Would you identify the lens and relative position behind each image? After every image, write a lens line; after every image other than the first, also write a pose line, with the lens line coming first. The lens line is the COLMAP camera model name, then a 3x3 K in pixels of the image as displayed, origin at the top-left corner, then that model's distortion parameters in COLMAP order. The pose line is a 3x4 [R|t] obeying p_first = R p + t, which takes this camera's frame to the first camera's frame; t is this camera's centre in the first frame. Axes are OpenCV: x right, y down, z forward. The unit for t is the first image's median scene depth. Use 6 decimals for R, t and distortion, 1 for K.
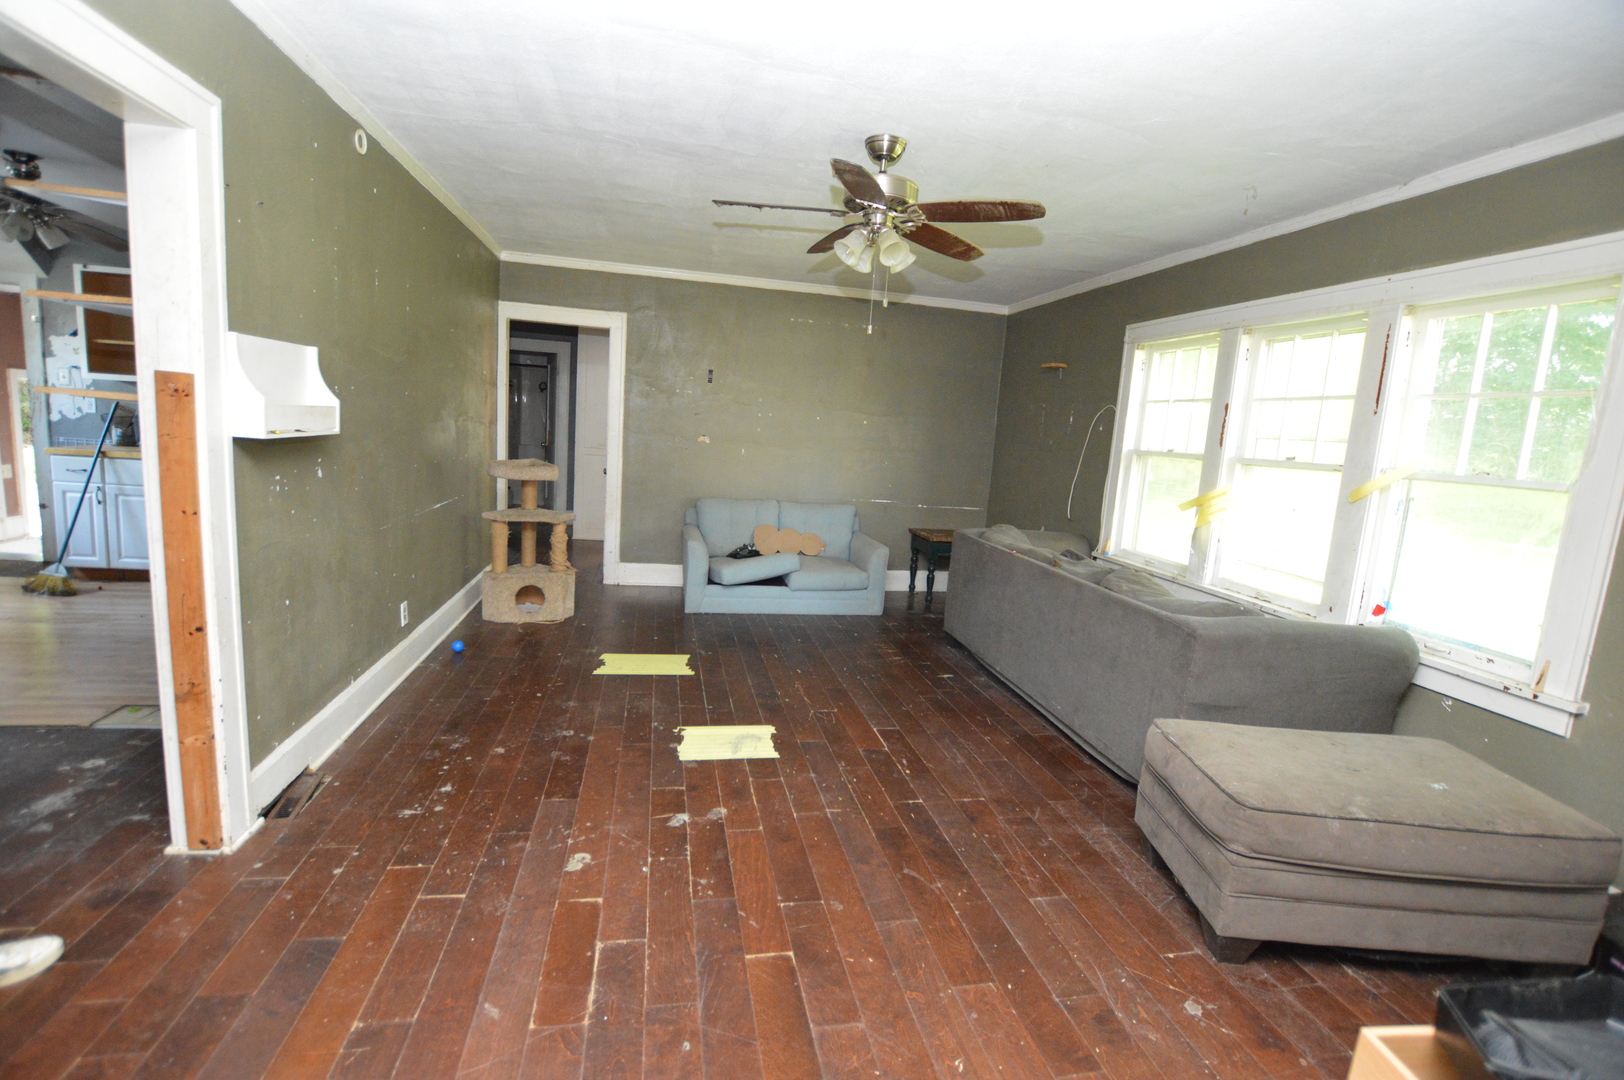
lens RADIAL K [[728.5, 0, 802.9], [0, 728.5, 534.9], [0, 0, 1]] dist [-0.005965, -0.000354]
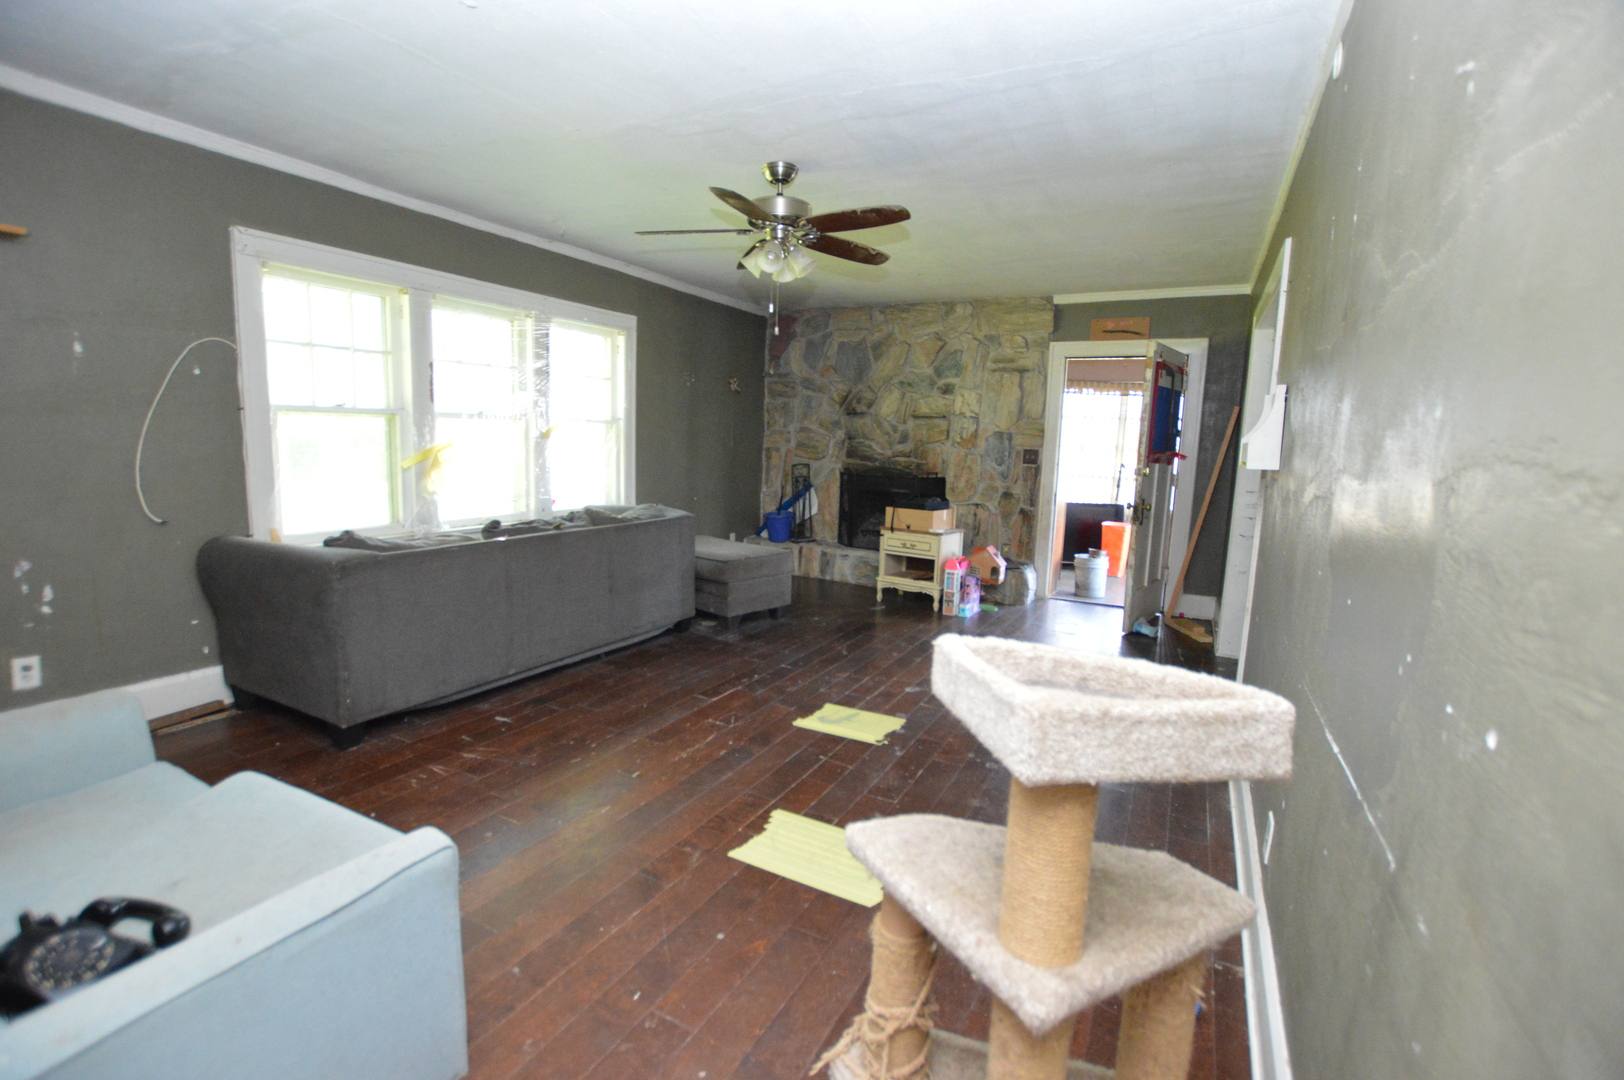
lens RADIAL K [[728.5, 0, 809.3], [0, 728.5, 533.7], [0, 0, 1]] dist [-0.005965, -0.000354]
pose [[-0.772062, -0.177799, 0.610170, -0.567734], [0.008471, 0.957106, 0.289613, -0.249943], [-0.635491, 0.228768, -0.737439, 1.523191]]
